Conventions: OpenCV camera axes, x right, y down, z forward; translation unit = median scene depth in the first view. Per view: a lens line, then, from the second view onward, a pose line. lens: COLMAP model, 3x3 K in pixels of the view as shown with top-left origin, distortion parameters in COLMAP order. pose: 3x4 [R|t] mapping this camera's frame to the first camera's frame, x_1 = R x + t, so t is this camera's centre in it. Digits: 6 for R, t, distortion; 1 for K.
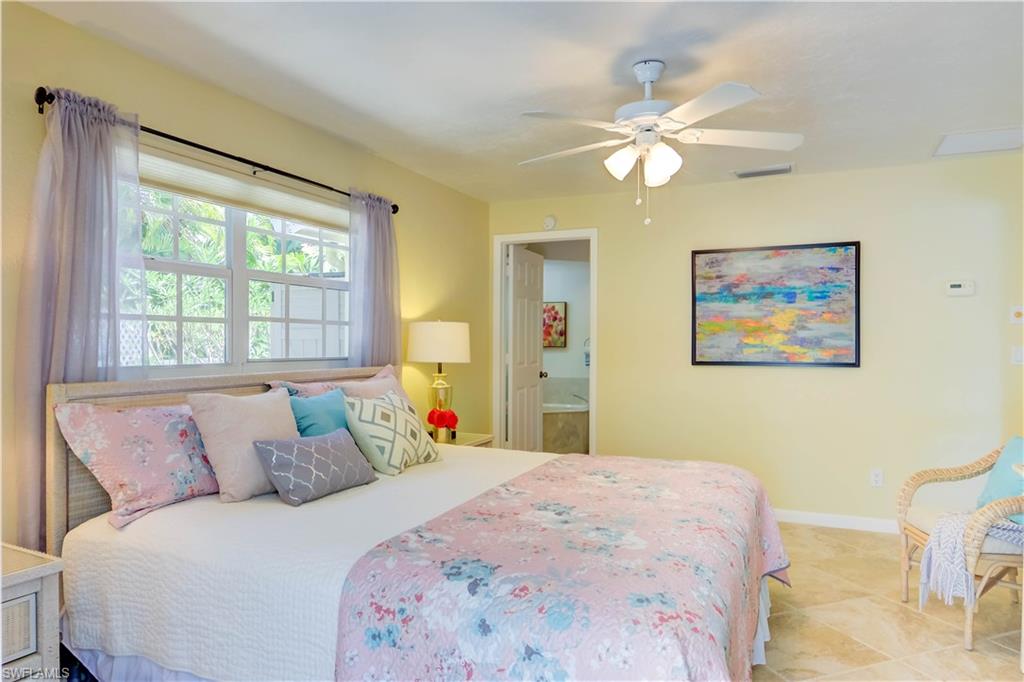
lens RADIAL K [[653.5, 0, 511.7], [0, 653.5, 342.0], [0, 0, 1]] dist [0.006627, 0.001768]
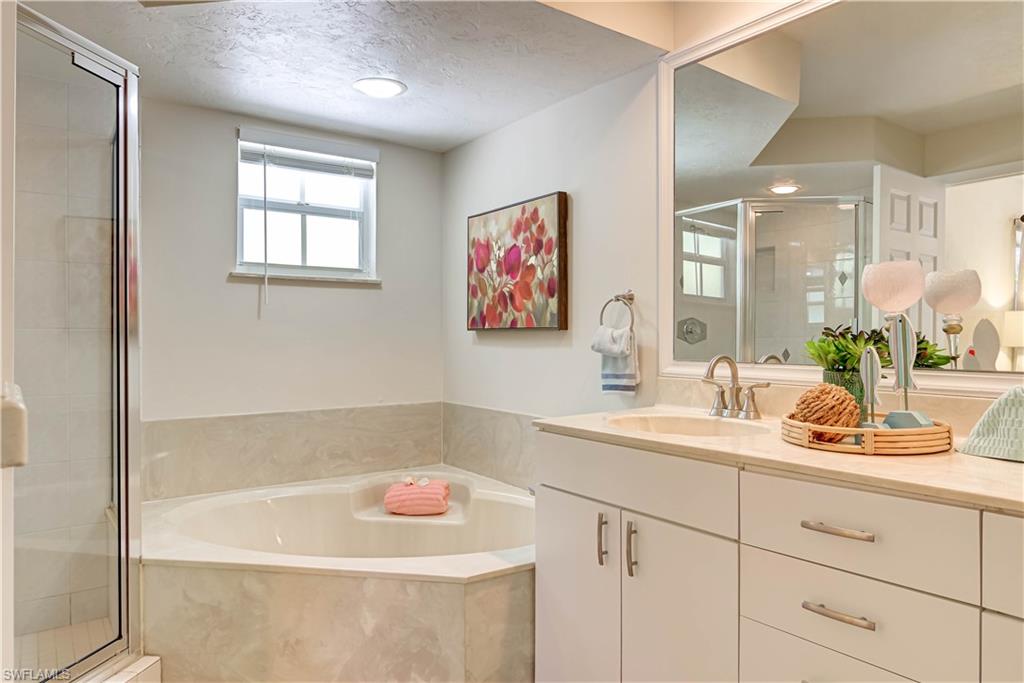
lens RADIAL K [[653.5, 0, 511.7], [0, 653.5, 341.8], [0, 0, 1]] dist [0.006627, 0.001768]
pose [[0.879298, -0.001739, -0.476270, 0.222941], [0.003811, 0.999987, 0.003385, 0.013334], [0.476257, -0.004792, 0.879293, 0.717077]]
